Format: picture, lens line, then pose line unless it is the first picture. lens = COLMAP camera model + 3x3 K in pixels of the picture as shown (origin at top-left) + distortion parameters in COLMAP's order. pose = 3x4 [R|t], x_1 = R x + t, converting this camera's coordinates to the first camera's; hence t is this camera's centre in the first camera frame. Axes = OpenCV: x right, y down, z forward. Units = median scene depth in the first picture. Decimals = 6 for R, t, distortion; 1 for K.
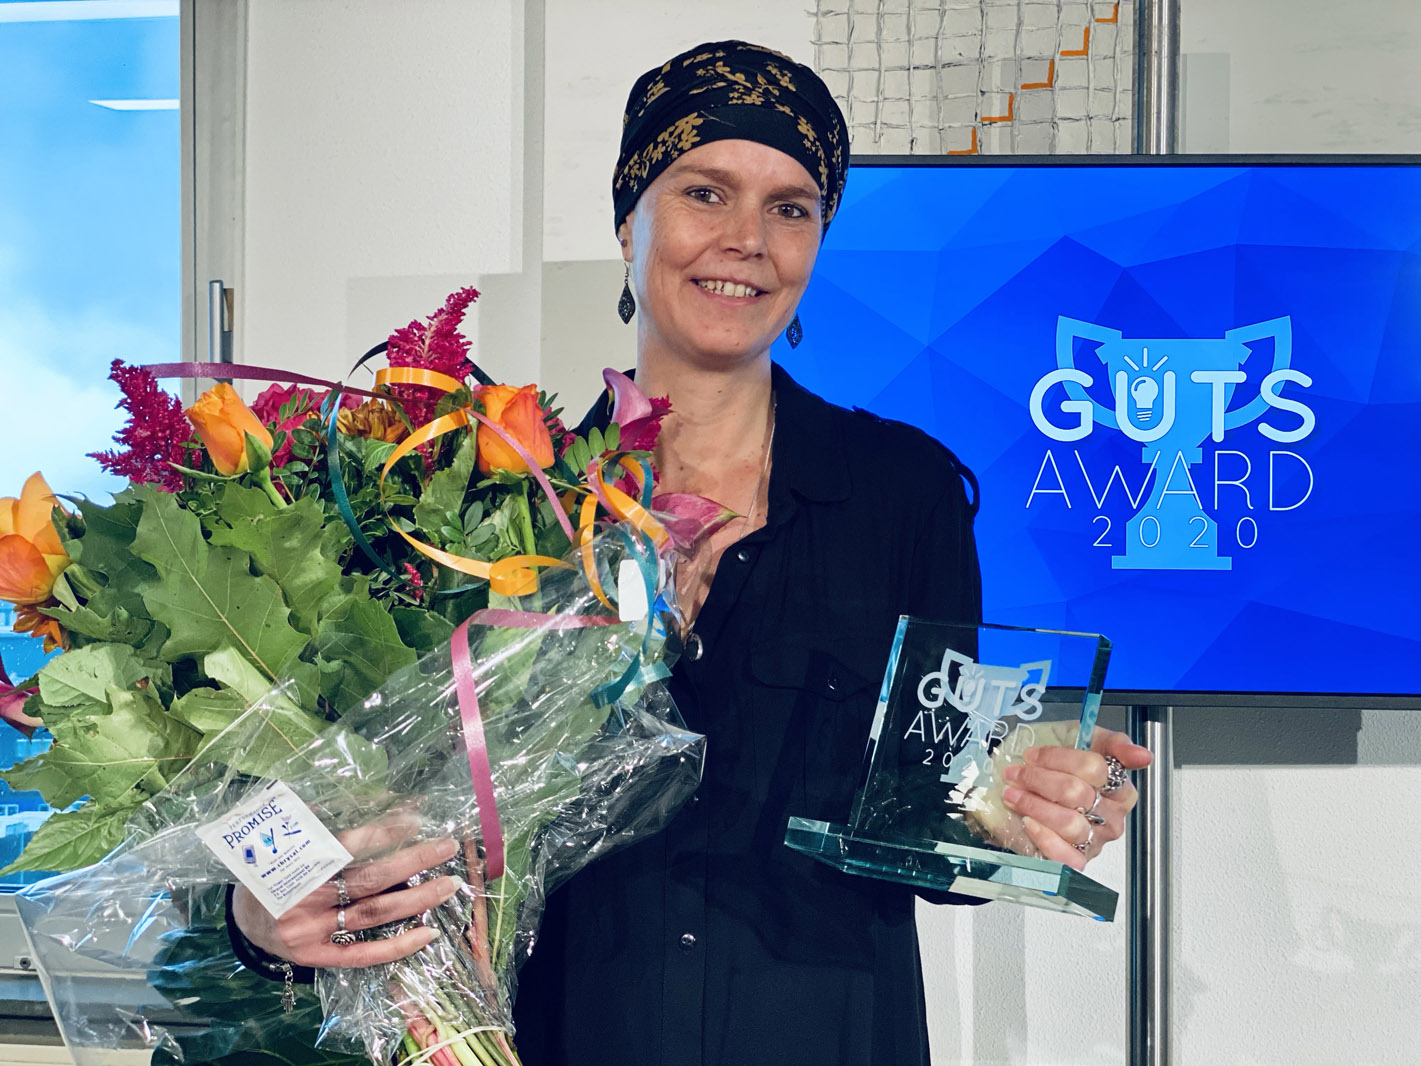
lens RADIAL K [[2115.5, 0, 714.5], [0, 2115.5, 515.5], [0, 0, 1]] dist [0.112215, -0.224439]
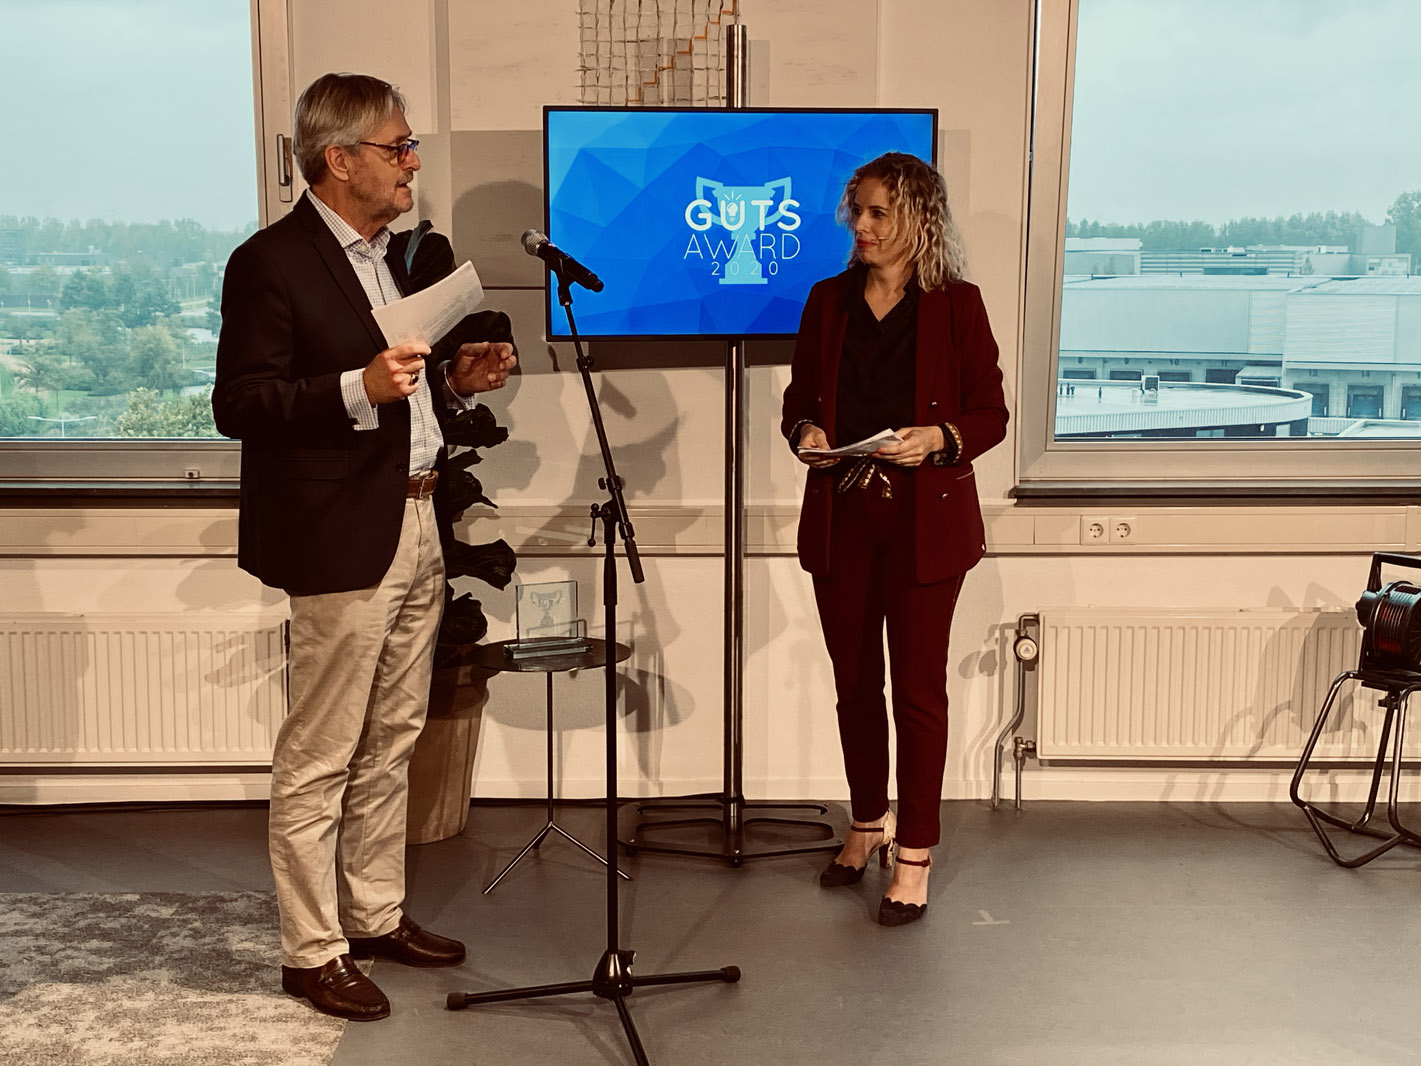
lens RADIAL K [[1986.9, 0, 709.9], [0, 1986.9, 518.7], [0, 0, 1]] dist [0.178298, -0.675191]
pose [[0.983427, -0.038255, 0.177222, -0.235186], [0.004809, 0.982646, 0.185429, -0.132488], [-0.181240, -0.181504, 0.966545, -1.236038]]
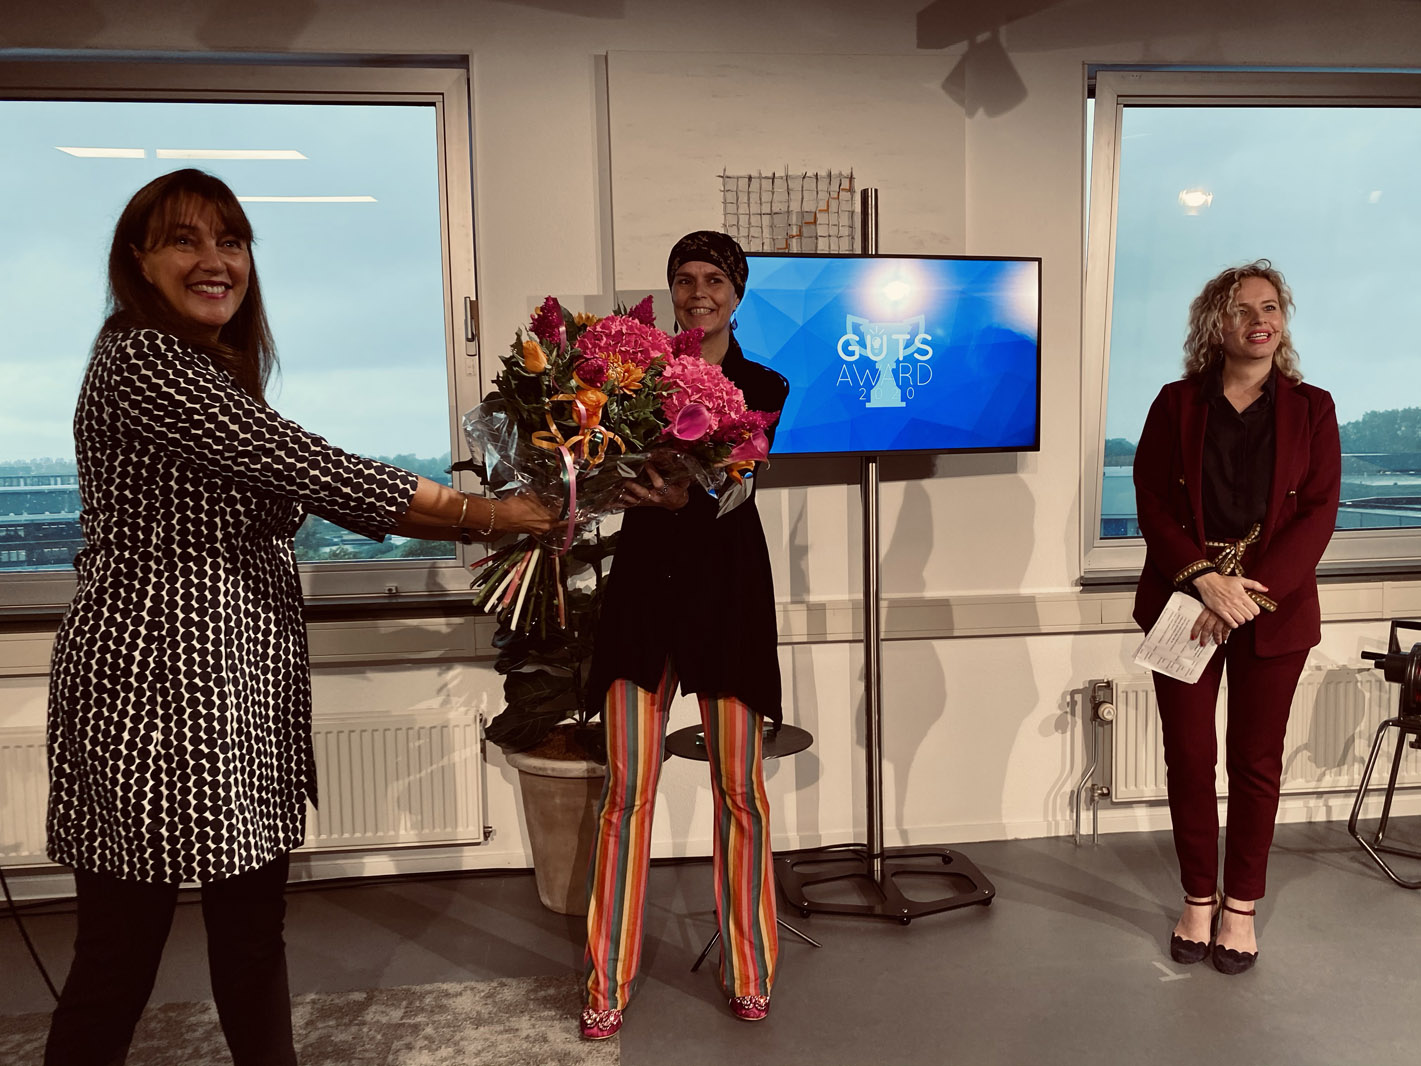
lens RADIAL K [[1095.0, 0, 710.5], [0, 1095.0, 533.0], [0, 0, 1]] dist [-0.002133, -0.010816]
pose [[0.961997, -0.055024, 0.267459, -0.399209], [0.023422, 0.992504, 0.119943, 0.011879], [-0.272054, -0.109120, 0.956075, -0.329727]]
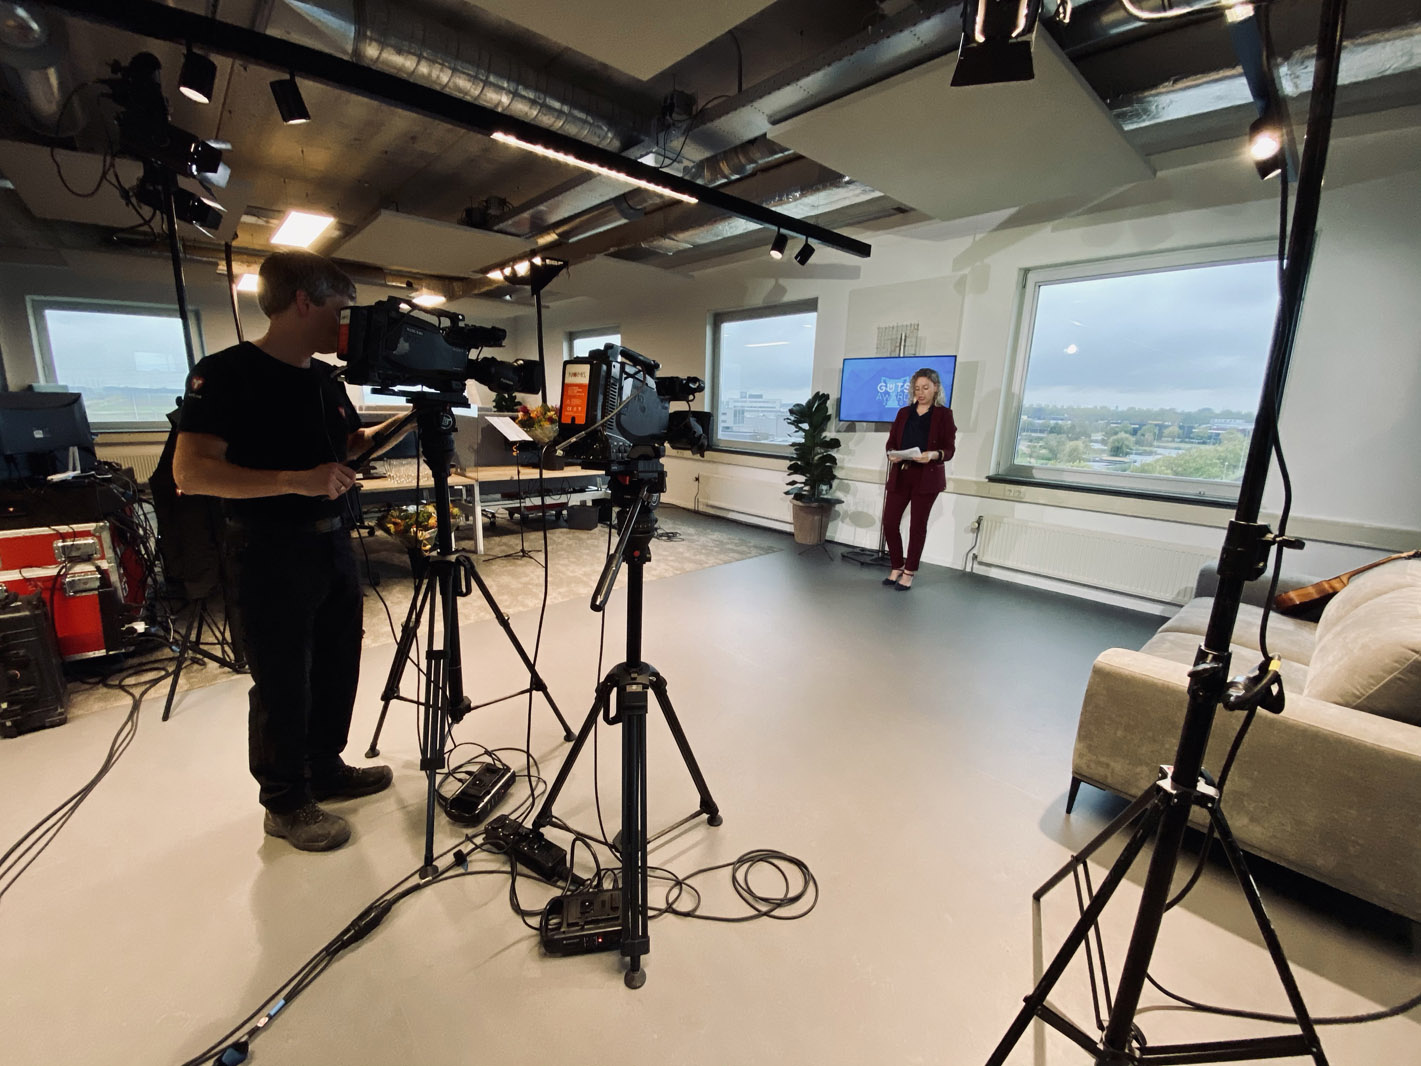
lens RADIAL K [[580.5, 0, 710.5], [0, 580.5, 533.0], [0, 0, 1]] dist [0.001424, 0.000054]
pose [[0.782408, 0.141682, -0.606435, 1.140298], [0.014429, 0.969391, 0.245096, -0.067342], [0.622599, -0.200515, 0.756416, -1.358763]]
